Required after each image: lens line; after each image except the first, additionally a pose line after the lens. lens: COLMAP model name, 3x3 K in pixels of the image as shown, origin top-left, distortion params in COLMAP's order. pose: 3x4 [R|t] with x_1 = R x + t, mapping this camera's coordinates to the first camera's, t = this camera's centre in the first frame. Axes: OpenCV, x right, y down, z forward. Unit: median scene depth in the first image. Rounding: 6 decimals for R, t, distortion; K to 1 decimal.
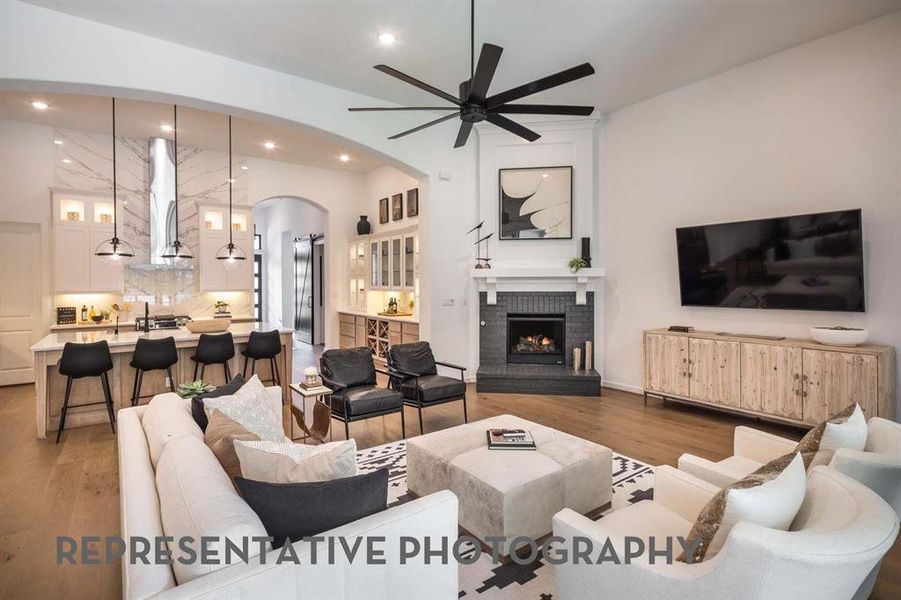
lens RADIAL K [[433.3, 0, 449.8], [0, 433.3, 286.4], [0, 0, 1]] dist [0.003820, 0.000435]
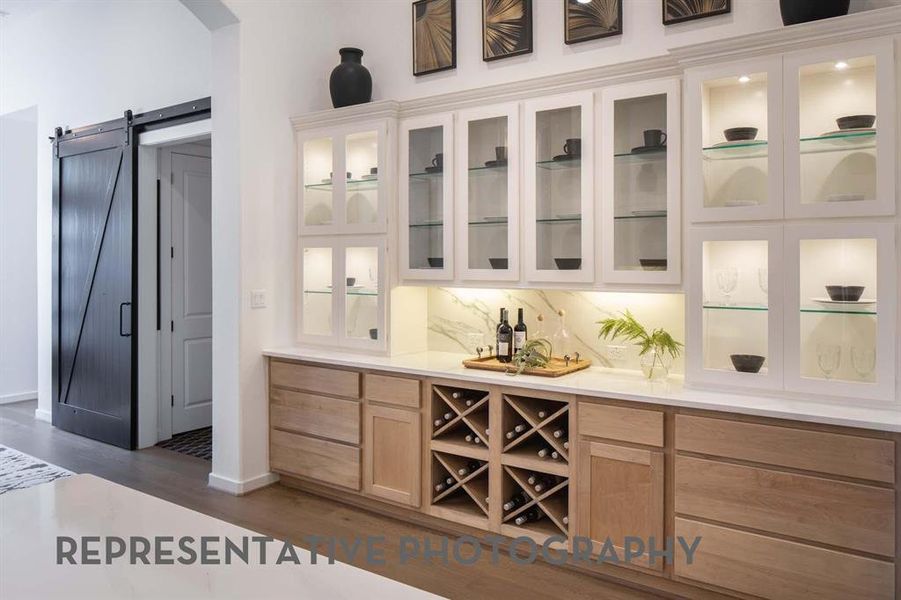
lens RADIAL K [[718.8, 0, 463.9], [0, 718.8, 246.3], [0, 0, 1]] dist [-0.009978, -0.007687]
pose [[0.956926, 0.001159, 0.290329, -0.401843], [0.006256, 0.999678, -0.024610, -0.006574], [-0.290264, 0.025366, 0.956610, 0.699036]]
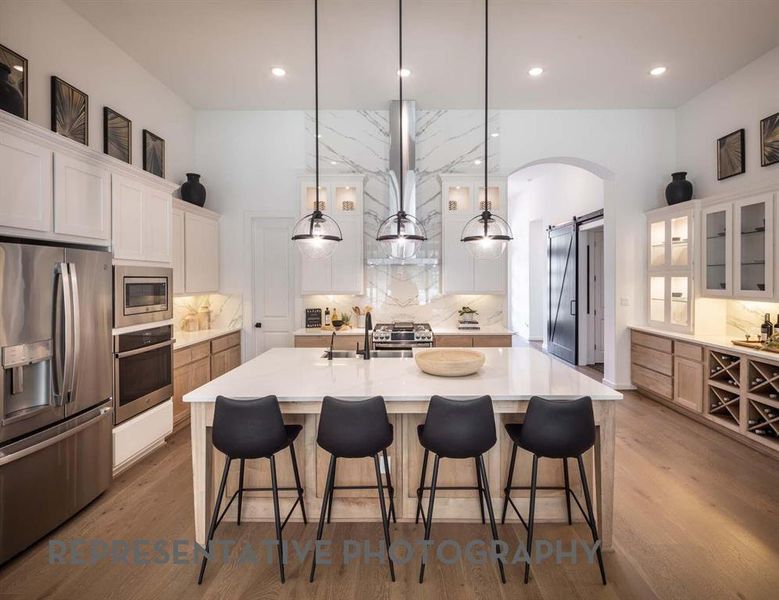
lens RADIAL K [[389.0, 0, 397.8], [0, 389.0, 278.5], [0, 0, 1]] dist [0.002289, 0.000196]
pose [[0.793021, 0.002310, -0.609190, -0.263123], [-0.009625, 0.999915, -0.008738, -0.009340], [0.609118, 0.012793, 0.792977, 0.486927]]
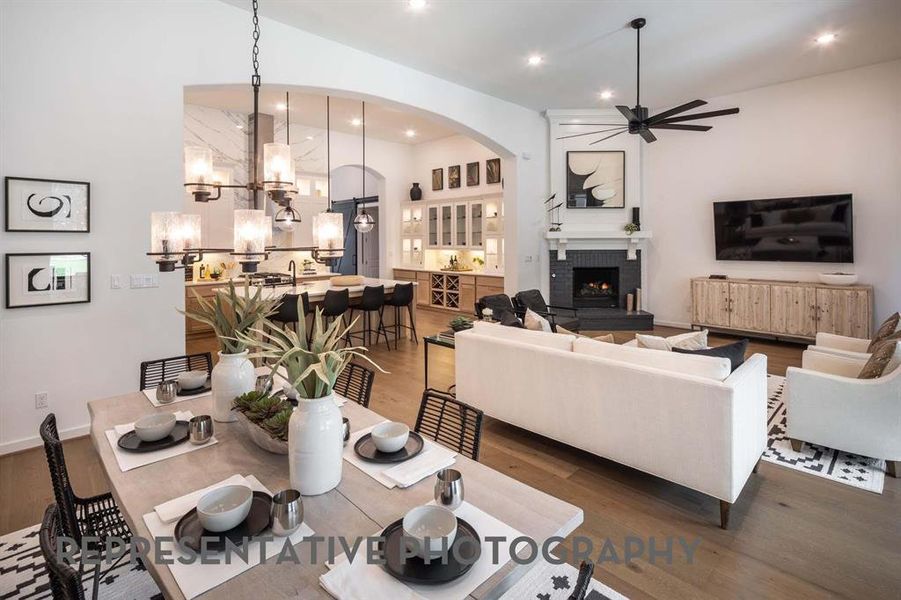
lens RADIAL K [[427.5, 0, 451.4], [0, 427.5, 244.6], [0, 0, 1]] dist [0.000197, 0.000159]
pose [[0.991482, -0.003545, 0.130199, -0.372646], [0.003359, 0.999993, 0.001648, -0.006438], [-0.130204, -0.001197, 0.991487, -0.168964]]
